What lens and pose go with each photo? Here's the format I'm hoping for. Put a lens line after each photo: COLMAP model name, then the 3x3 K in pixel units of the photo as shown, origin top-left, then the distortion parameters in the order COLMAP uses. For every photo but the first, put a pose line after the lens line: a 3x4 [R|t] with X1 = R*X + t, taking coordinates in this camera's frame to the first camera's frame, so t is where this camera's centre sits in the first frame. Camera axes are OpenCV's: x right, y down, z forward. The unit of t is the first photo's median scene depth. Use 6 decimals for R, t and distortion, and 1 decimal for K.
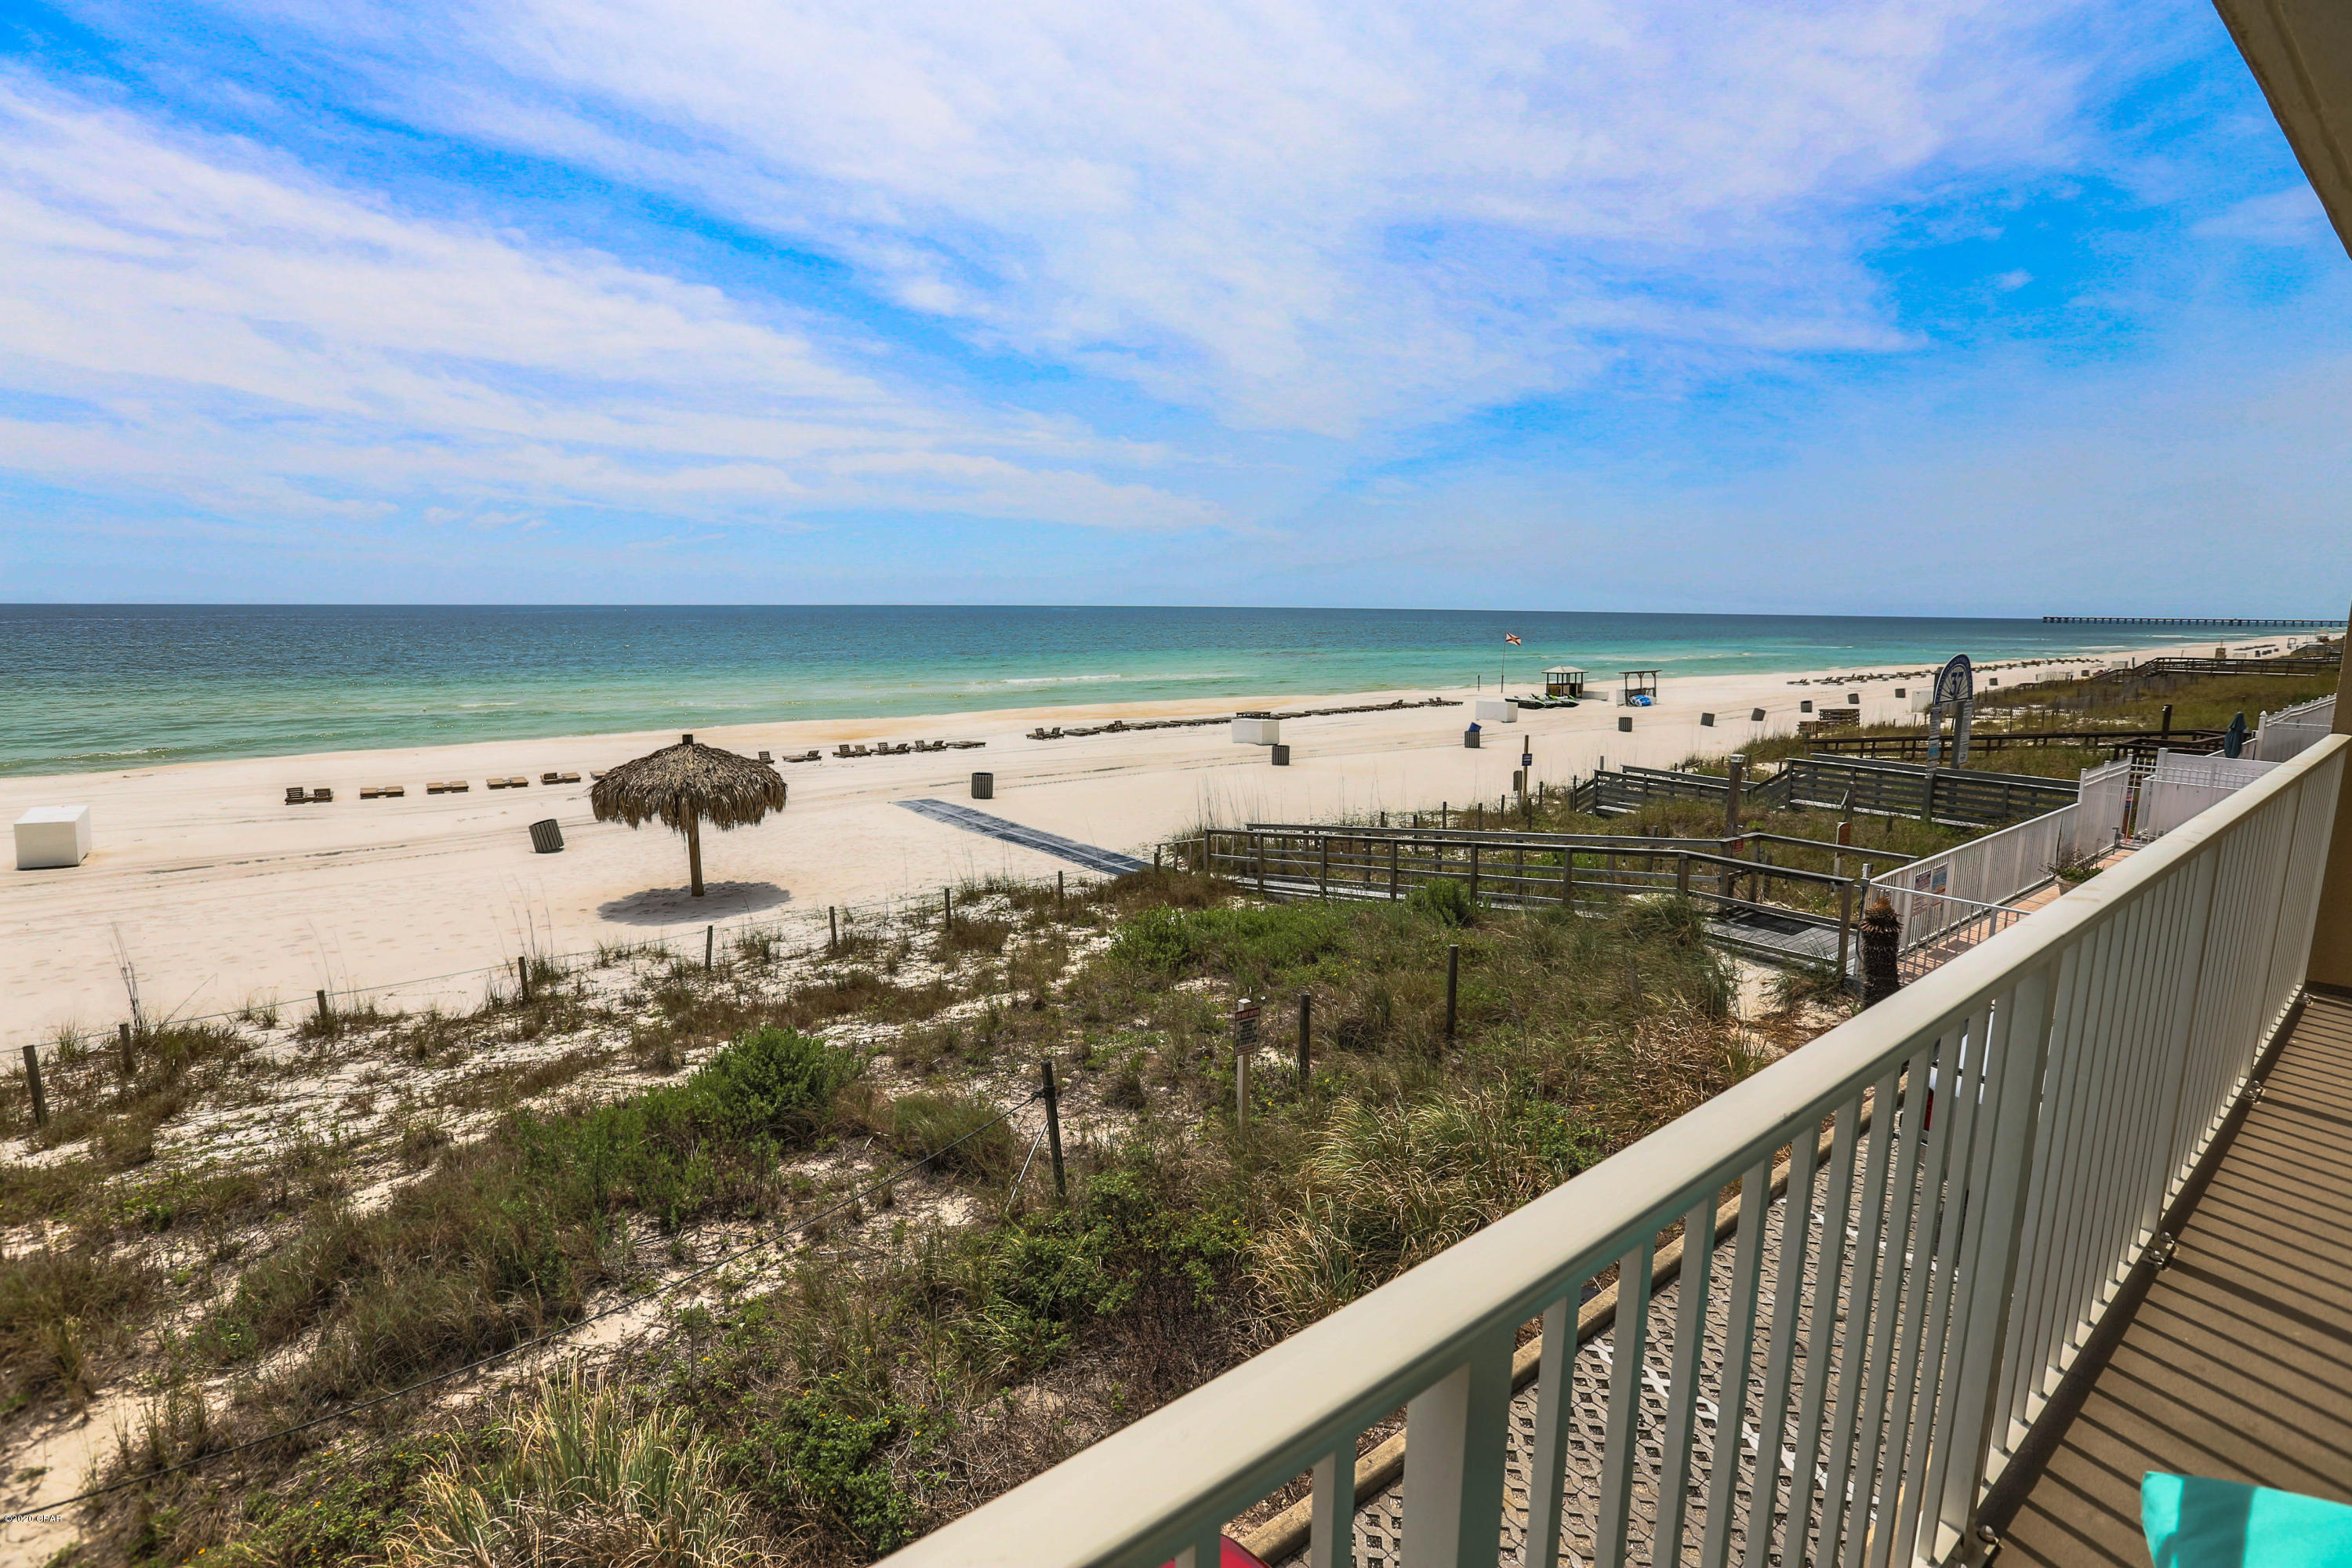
lens RADIAL K [[1084.0, 0, 1174.3], [0, 1084.0, 744.2], [0, 0, 1]] dist [-0.048573, 0.017385]
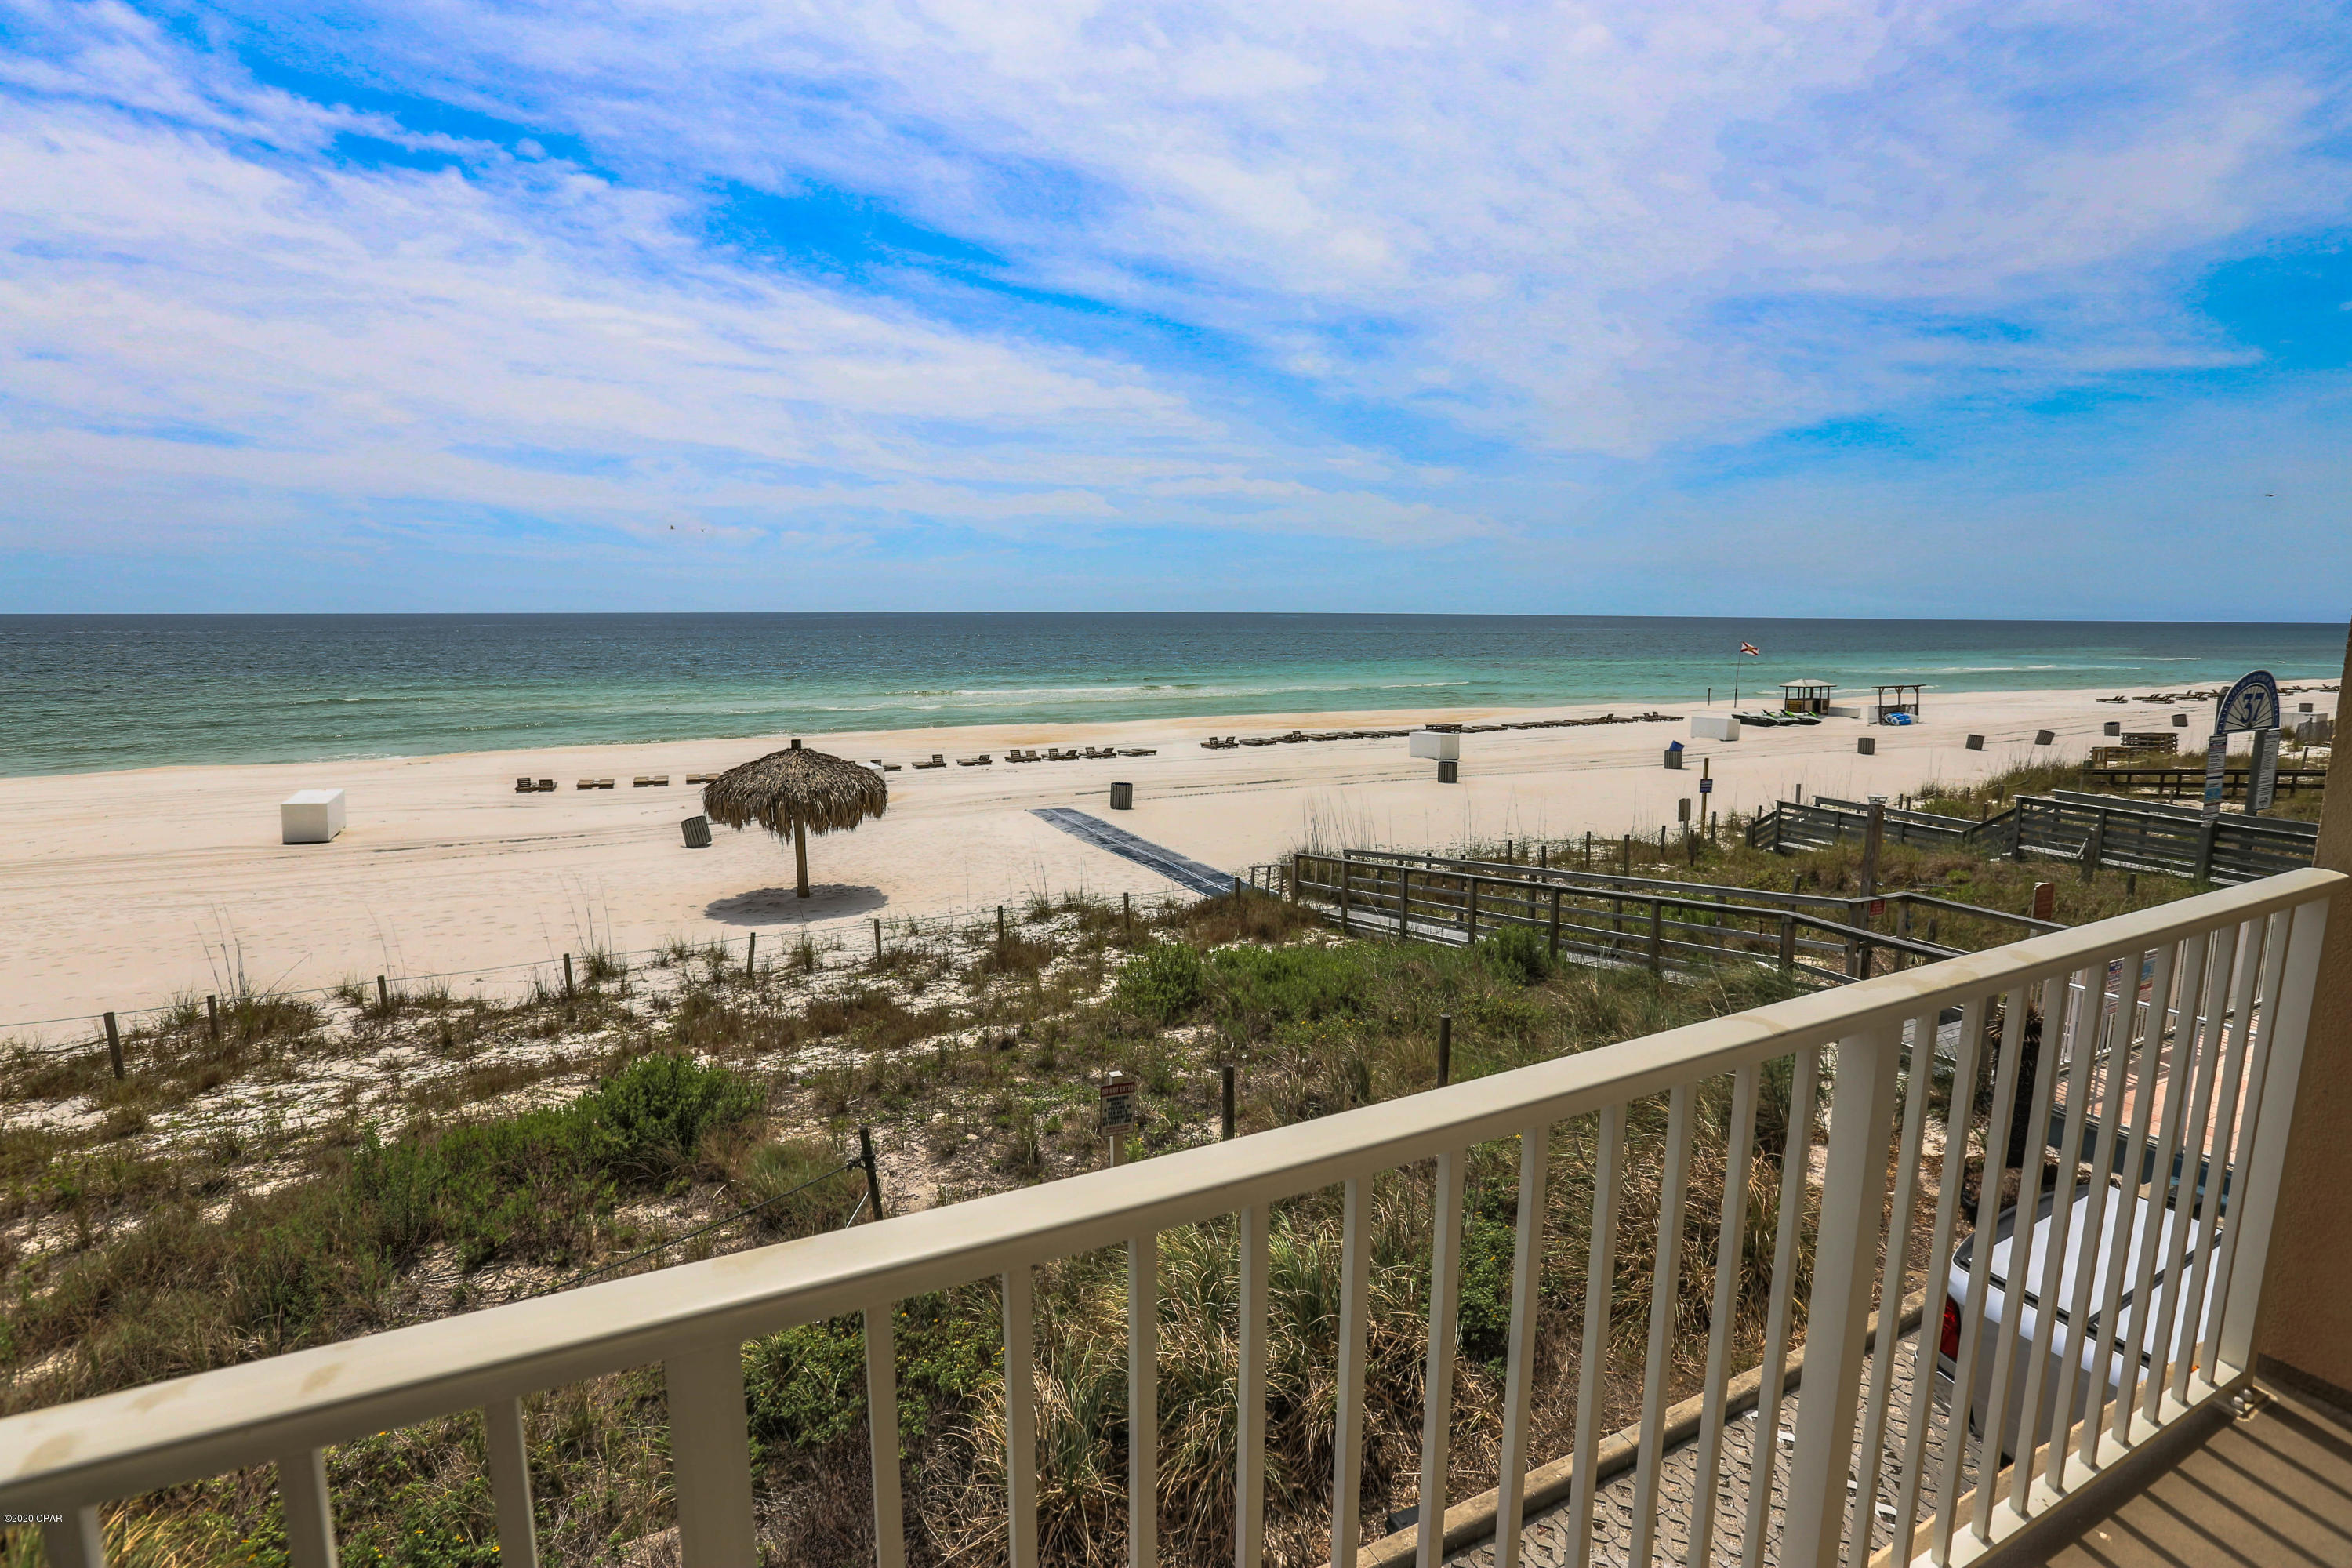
lens RADIAL K [[1084.0, 0, 1174.1], [0, 1084.0, 740.9], [0, 0, 1]] dist [-0.048573, 0.017385]
pose [[0.978242, 0.020728, -0.206430, 0.115391], [-0.022703, 0.999716, -0.007202, -0.008691], [0.206222, 0.011732, 0.978435, 0.069298]]
